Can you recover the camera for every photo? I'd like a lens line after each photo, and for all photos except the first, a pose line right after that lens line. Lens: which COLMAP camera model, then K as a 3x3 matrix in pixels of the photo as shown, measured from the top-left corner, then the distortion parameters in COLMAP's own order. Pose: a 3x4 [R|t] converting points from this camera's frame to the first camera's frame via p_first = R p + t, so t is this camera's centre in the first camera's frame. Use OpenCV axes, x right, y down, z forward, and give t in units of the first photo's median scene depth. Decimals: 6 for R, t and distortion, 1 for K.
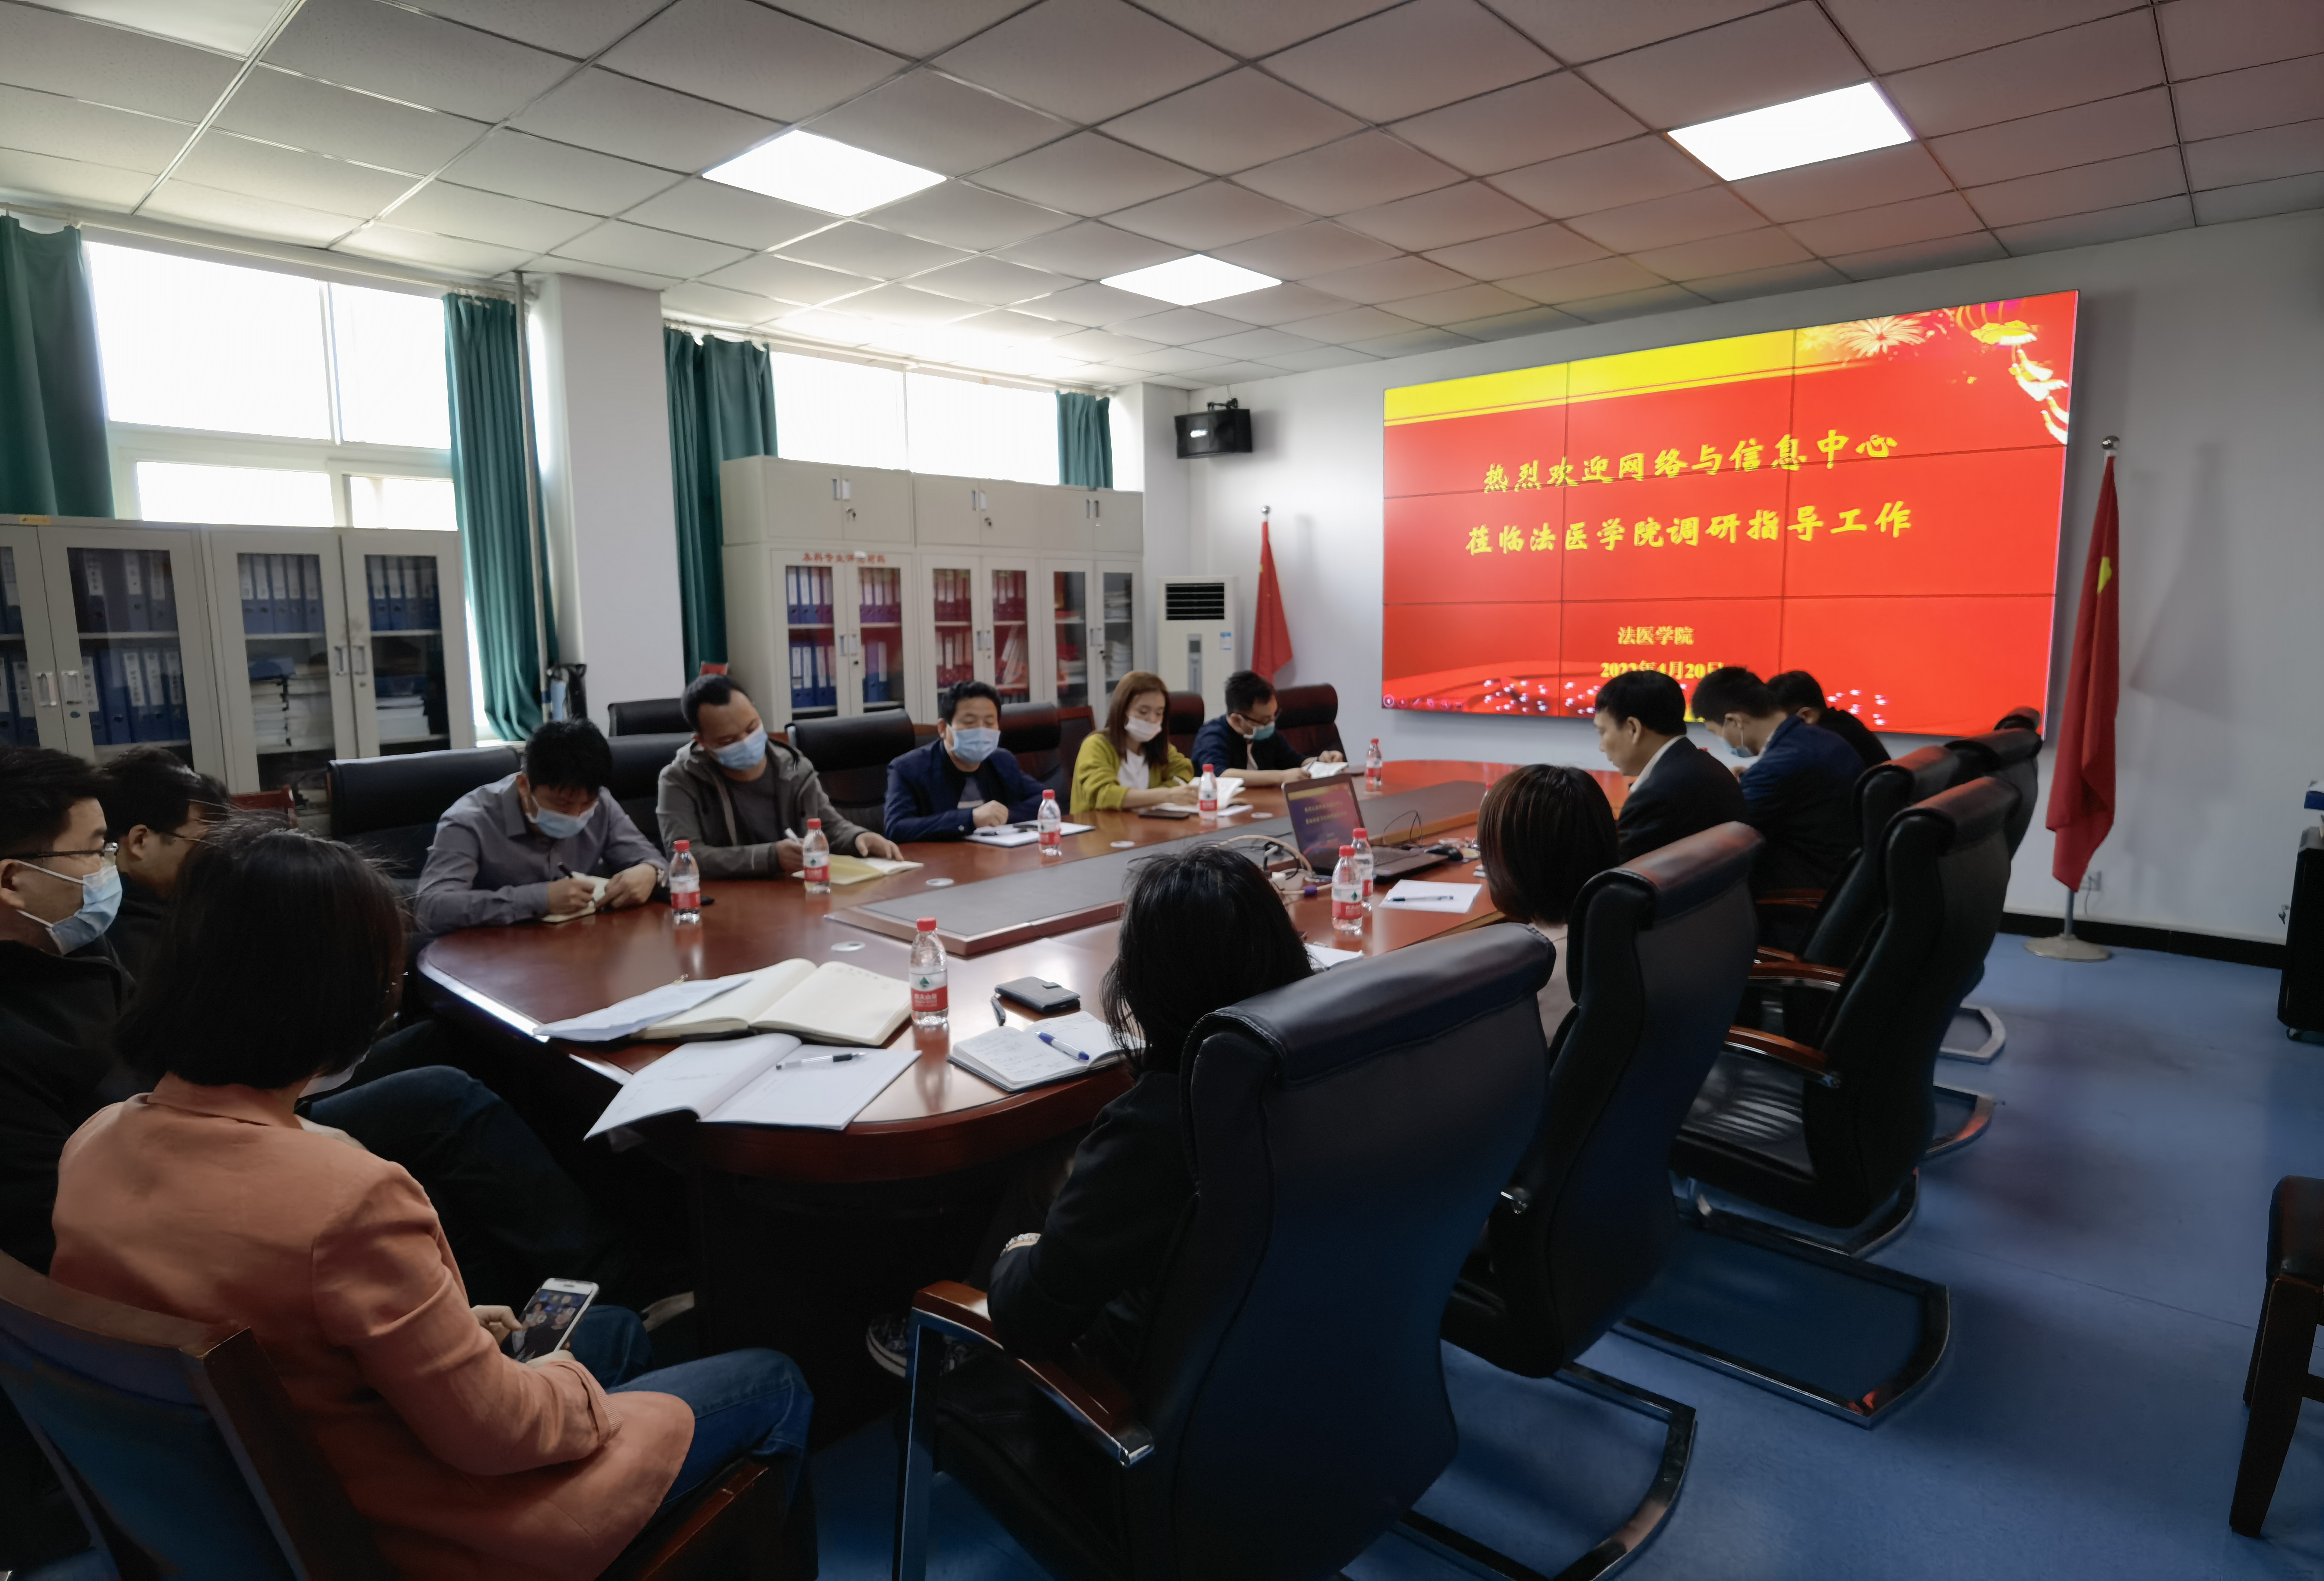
lens RADIAL K [[1234.4, 0, 1163.9], [0, 1234.4, 790.3], [0, 0, 1]] dist [-0.003431, -0.001979]
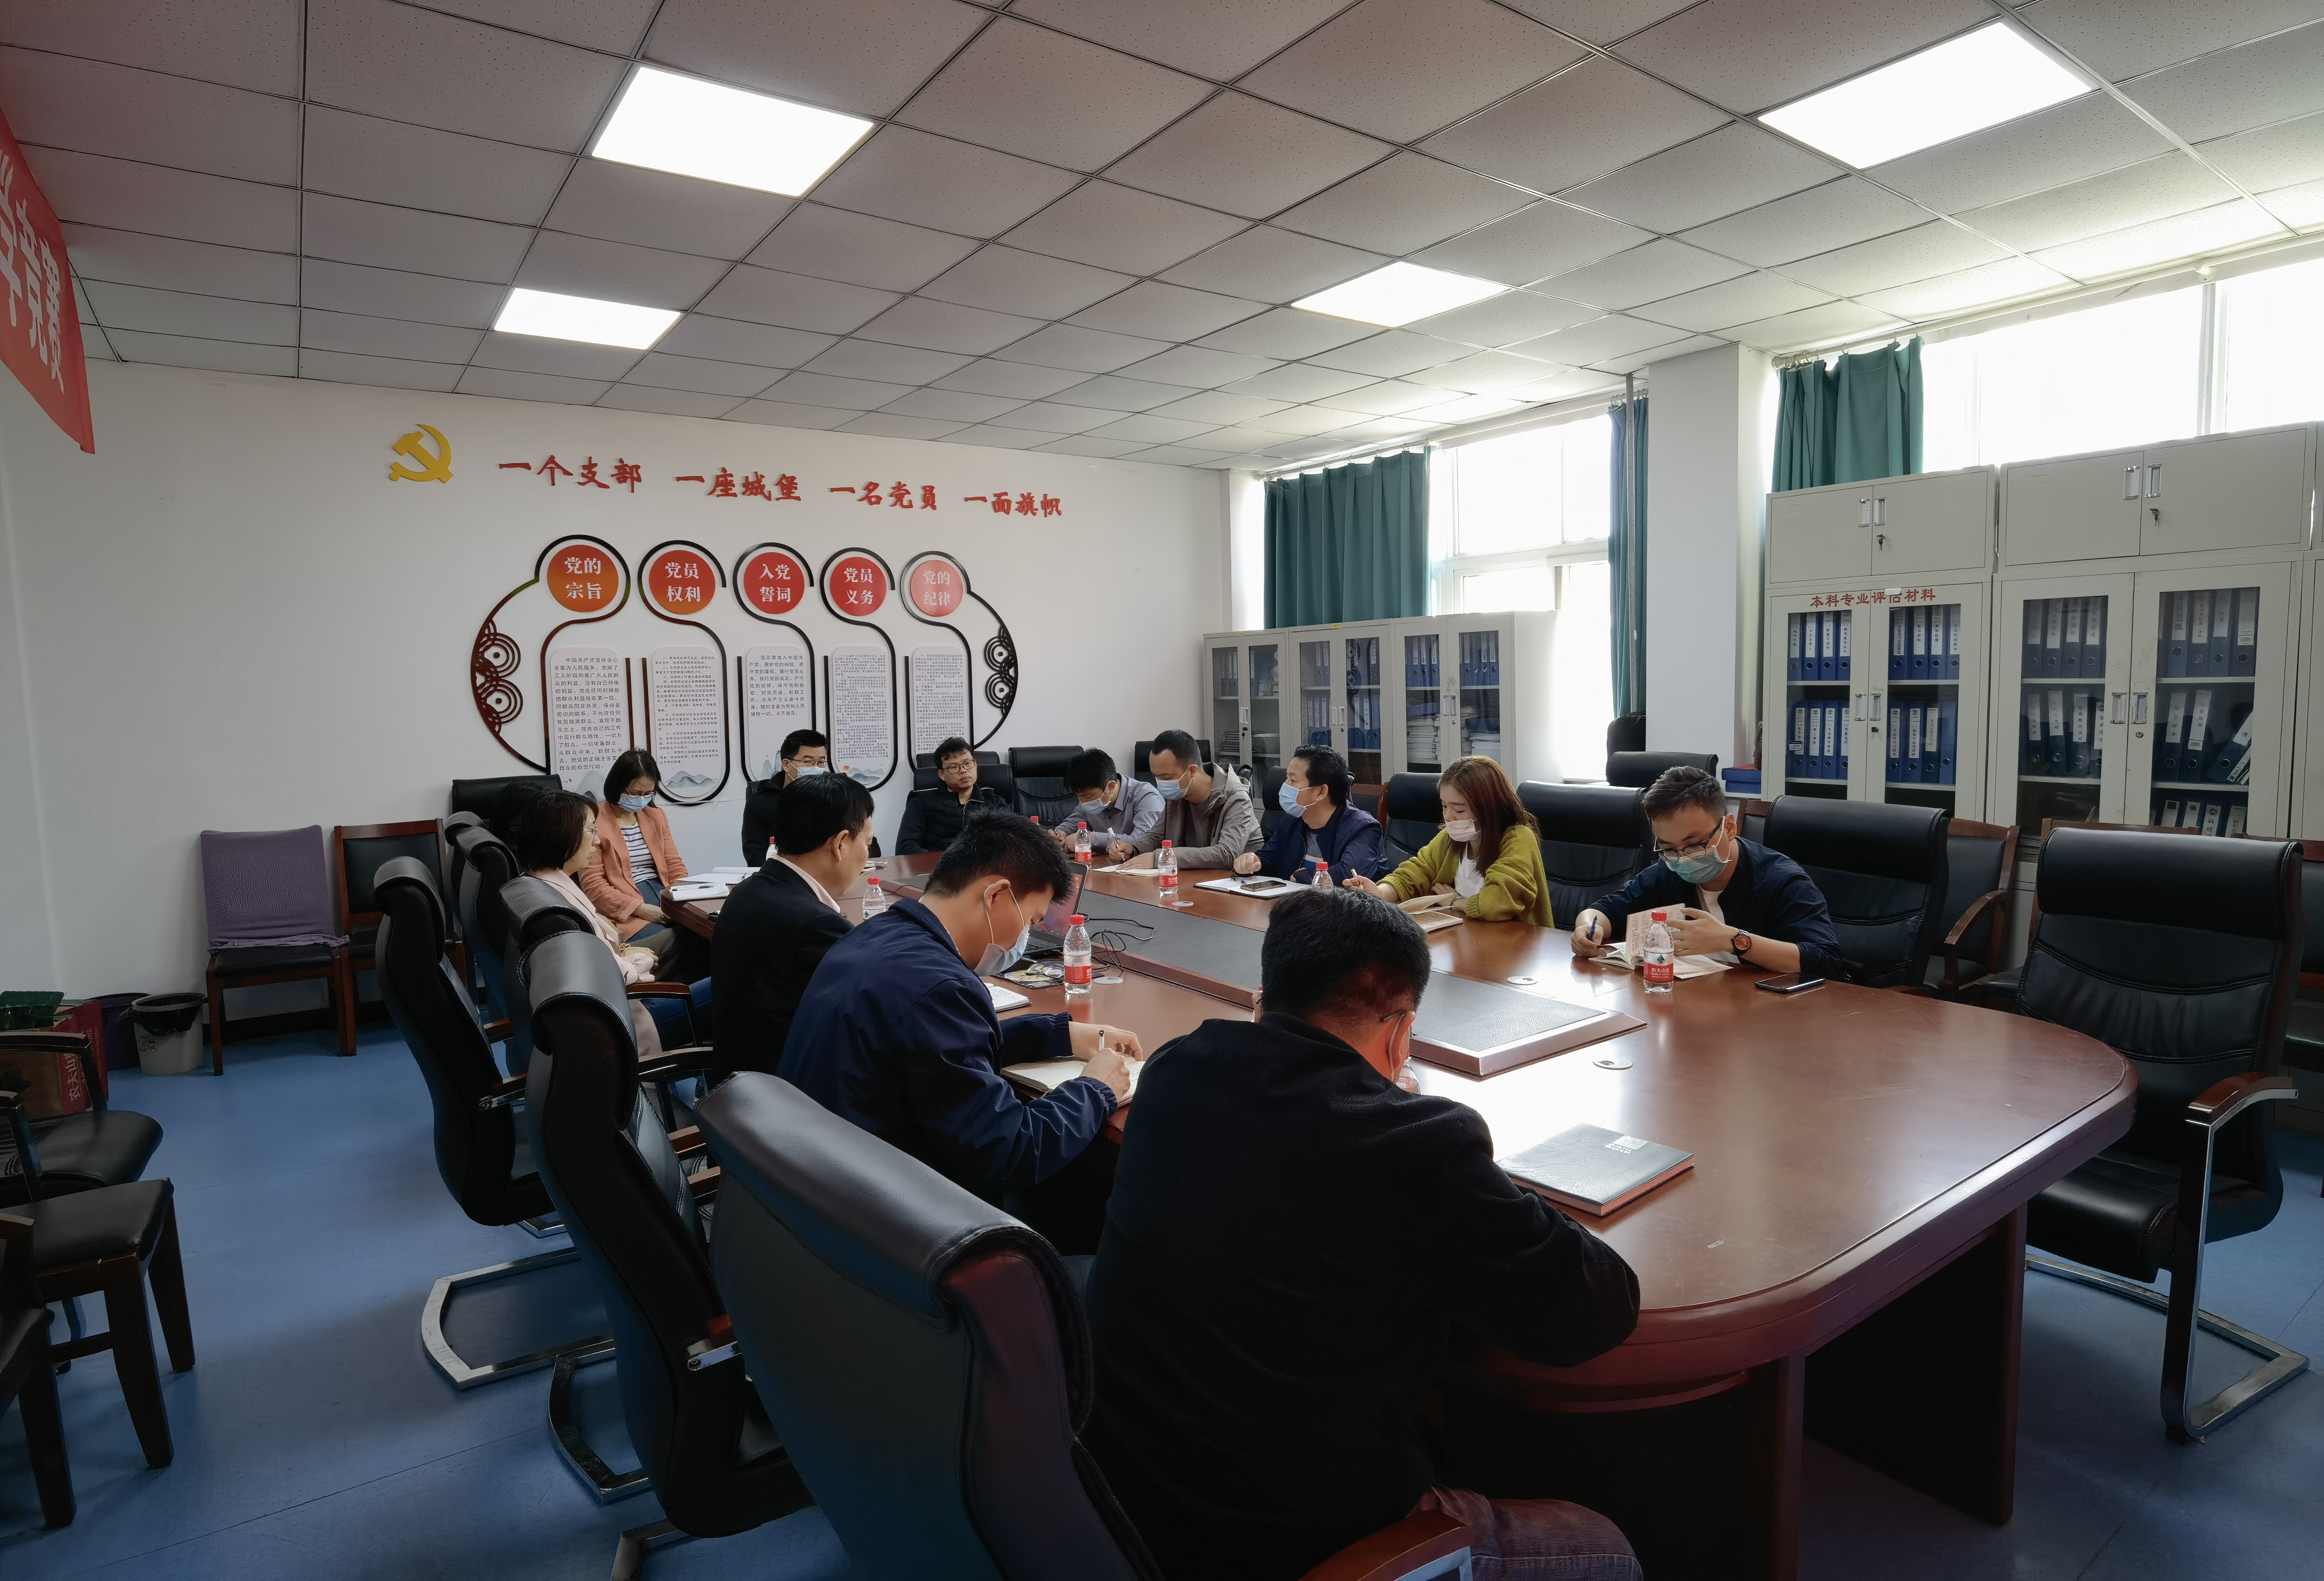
lens RADIAL K [[1234.4, 0, 1130.5], [0, 1234.4, 771.5], [0, 0, 1]] dist [-0.003431, -0.001979]
pose [[-0.229059, 0.086495, -0.969562, 0.684636], [-0.112552, 0.987010, 0.114642, -0.126215], [0.966884, 0.135386, -0.216349, 0.794705]]
